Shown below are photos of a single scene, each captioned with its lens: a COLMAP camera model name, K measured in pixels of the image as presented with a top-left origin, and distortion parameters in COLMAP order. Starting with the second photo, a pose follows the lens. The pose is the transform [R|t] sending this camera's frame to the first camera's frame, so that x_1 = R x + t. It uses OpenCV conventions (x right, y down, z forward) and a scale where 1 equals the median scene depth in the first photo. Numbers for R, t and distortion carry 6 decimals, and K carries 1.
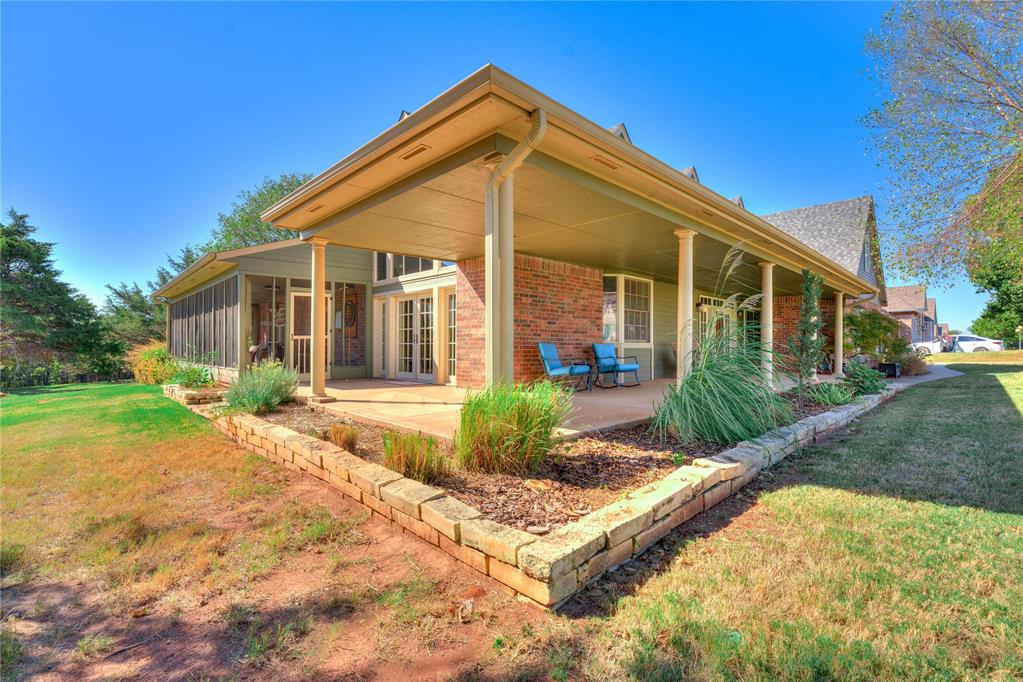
lens RADIAL K [[462.3, 0, 513.1], [0, 462.3, 343.2], [0, 0, 1]] dist [-0.005151, -0.000617]
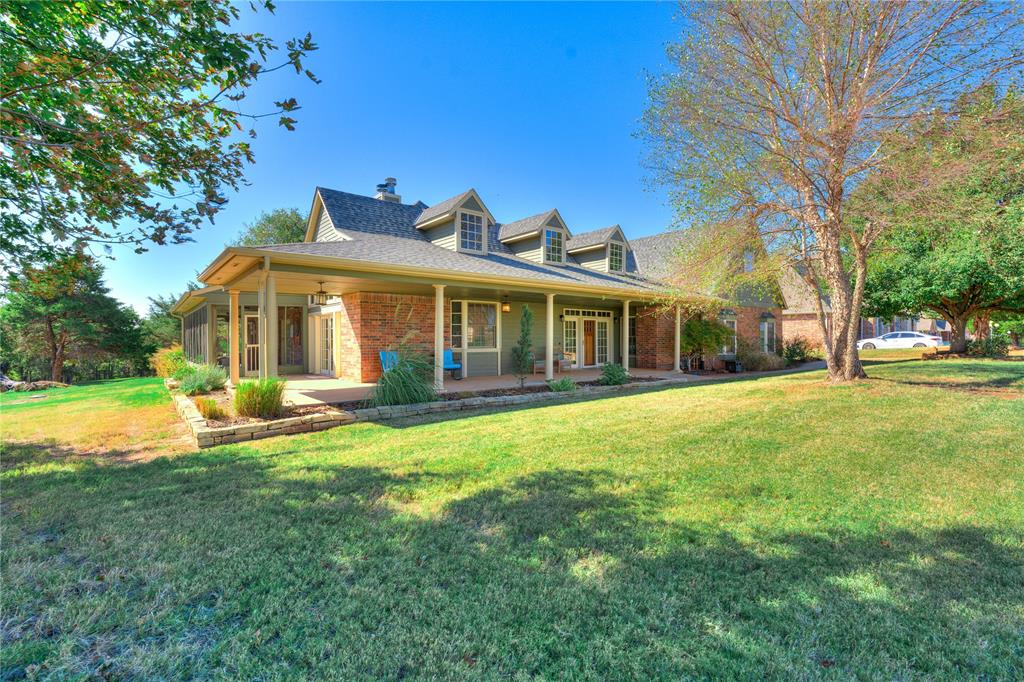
lens RADIAL K [[462.8, 0, 510.4], [0, 462.8, 344.2], [0, 0, 1]] dist [-0.005151, -0.000617]
pose [[0.996558, -0.006120, -0.082671, 0.240230], [0.007406, 0.999856, 0.015252, -0.017394], [0.082566, -0.015812, 0.996460, -0.193571]]
